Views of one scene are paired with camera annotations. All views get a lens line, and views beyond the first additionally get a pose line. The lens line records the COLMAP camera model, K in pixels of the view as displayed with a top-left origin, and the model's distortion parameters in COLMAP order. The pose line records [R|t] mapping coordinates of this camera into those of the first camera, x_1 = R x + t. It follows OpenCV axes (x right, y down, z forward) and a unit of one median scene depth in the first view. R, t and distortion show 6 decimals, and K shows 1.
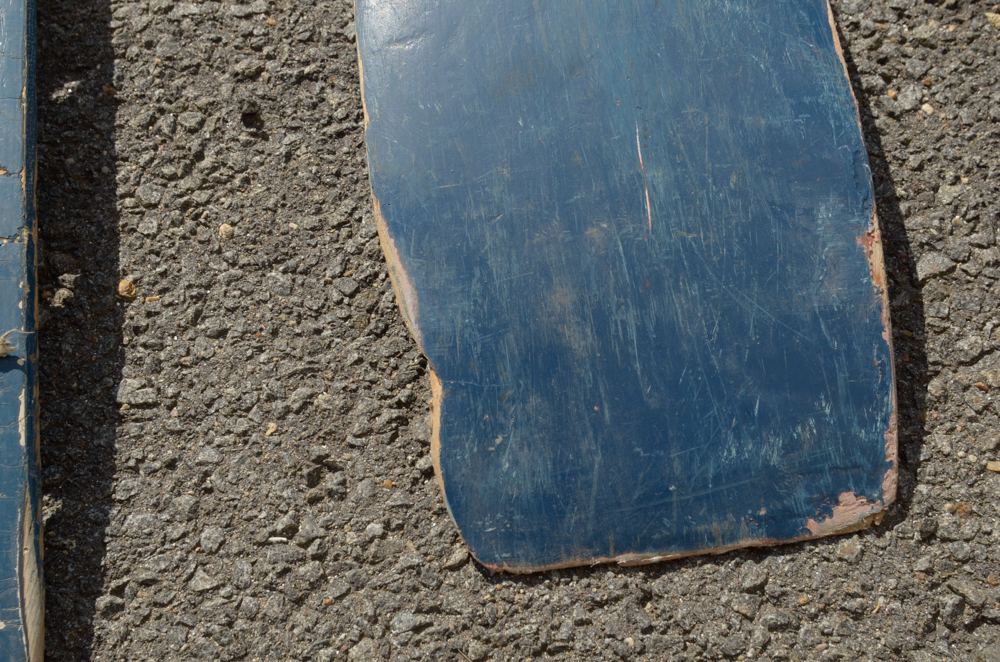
lens RADIAL K [[1448.5, 0, 500.7], [0, 1448.5, 337.2], [0, 0, 1]] dist [0.014288, 0.000000]
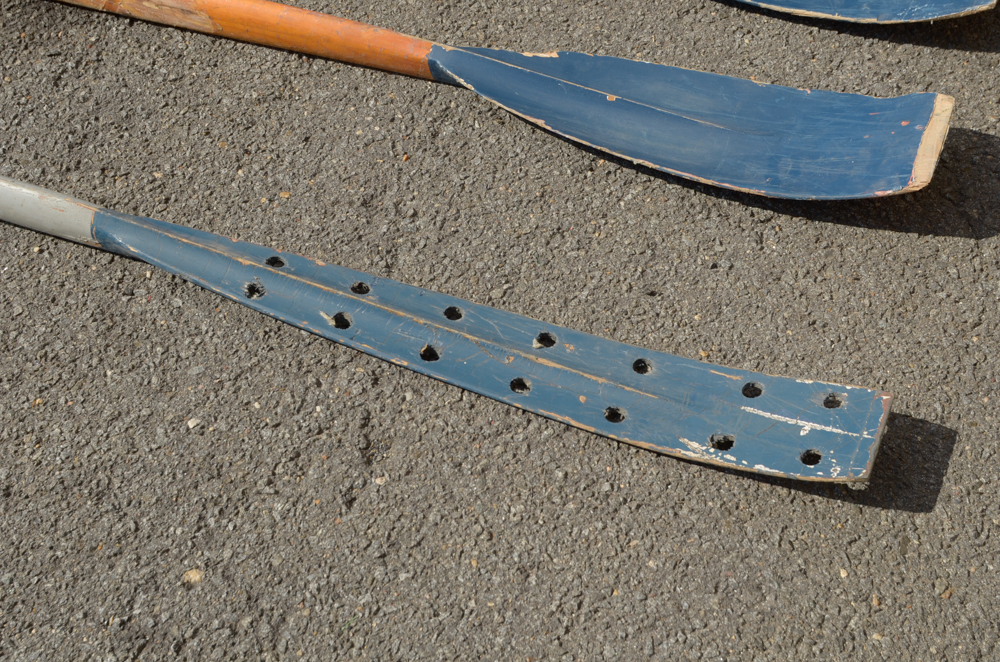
lens RADIAL K [[1448.5, 0, 499.1], [0, 1448.5, 334.4], [0, 0, 1]] dist [0.014288, 0.000000]
pose [[0.508782, -0.657978, 0.555163, -1.891931], [0.787576, 0.616159, 0.008492, -0.370938], [-0.347656, 0.432913, 0.831698, -0.982985]]
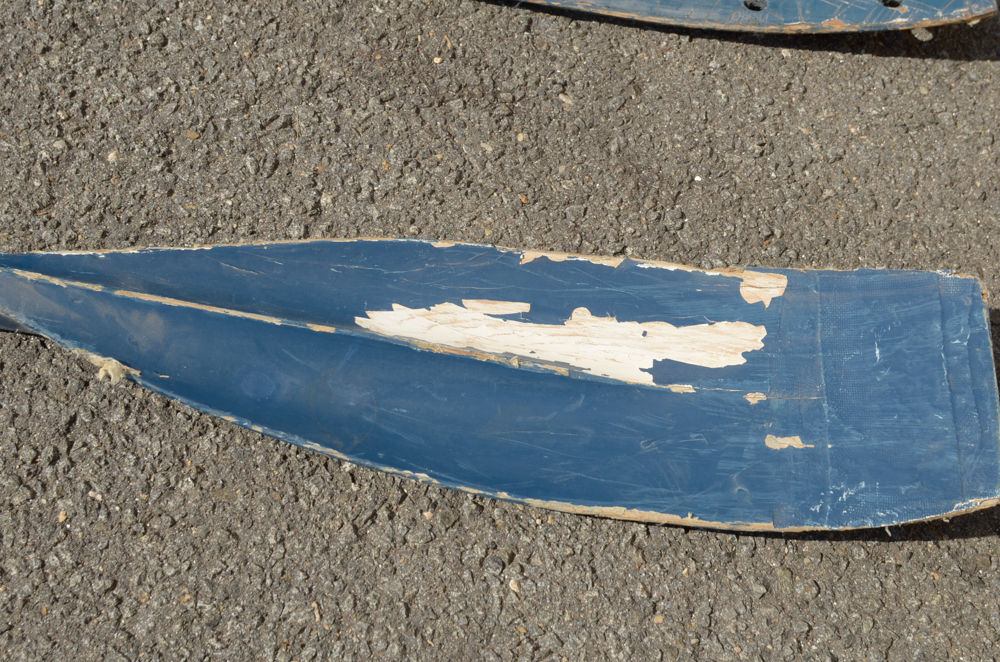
lens RADIAL K [[1448.5, 0, 507.2], [0, 1448.5, 332.0], [0, 0, 1]] dist [0.014288, 0.000000]
pose [[0.212054, -0.776941, 0.592787, -0.140863], [0.809982, 0.479112, 0.338202, -0.944900], [-0.546775, 0.408430, 0.730905, -0.023652]]
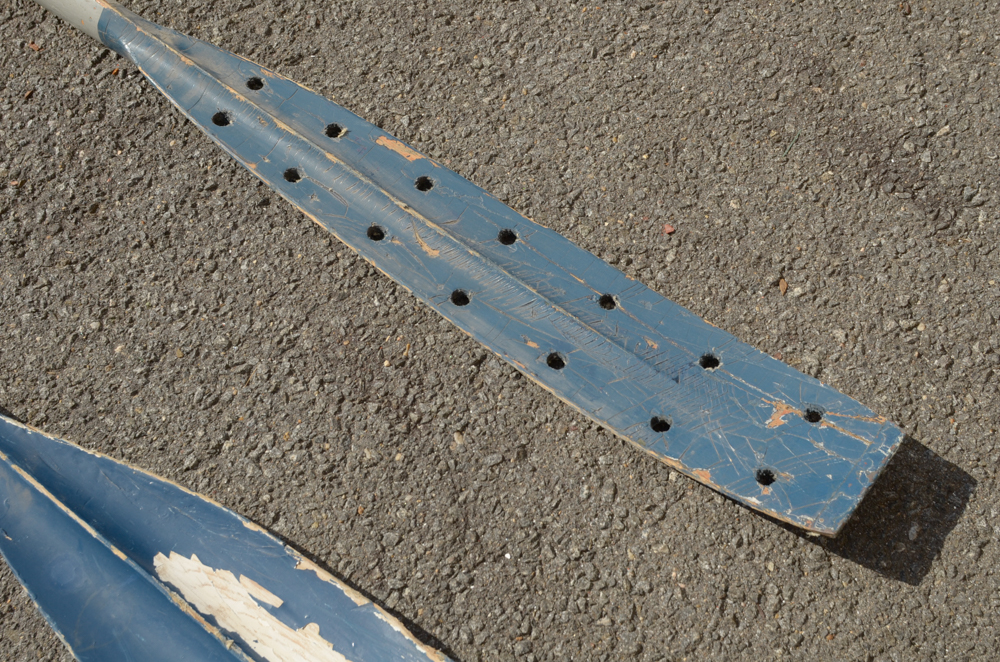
lens RADIAL K [[1448.5, 0, 501.7], [0, 1448.5, 333.0], [0, 0, 1]] dist [0.014288, 0.000000]
pose [[0.725860, -0.607219, 0.323127, 0.654608], [0.639087, 0.769074, 0.009623, -0.499372], [-0.254352, 0.199522, 0.946307, -0.909776]]
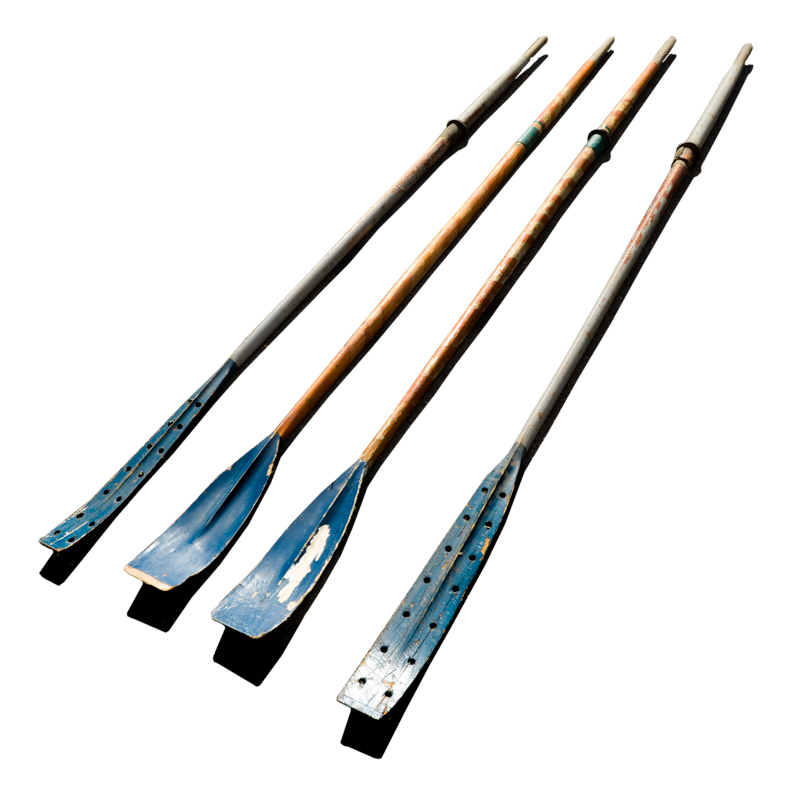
lens RADIAL K [[822.0, 0, 396.1], [0, 822.0, 401.7], [0, 0, 1]] dist [-0.075522, 0.000000]
pose [[0.779214, 0.355803, -0.515974, 2.841330], [-0.477873, 0.869946, -0.121783, -0.742662], [0.405539, 0.341465, 0.847903, -2.179473]]
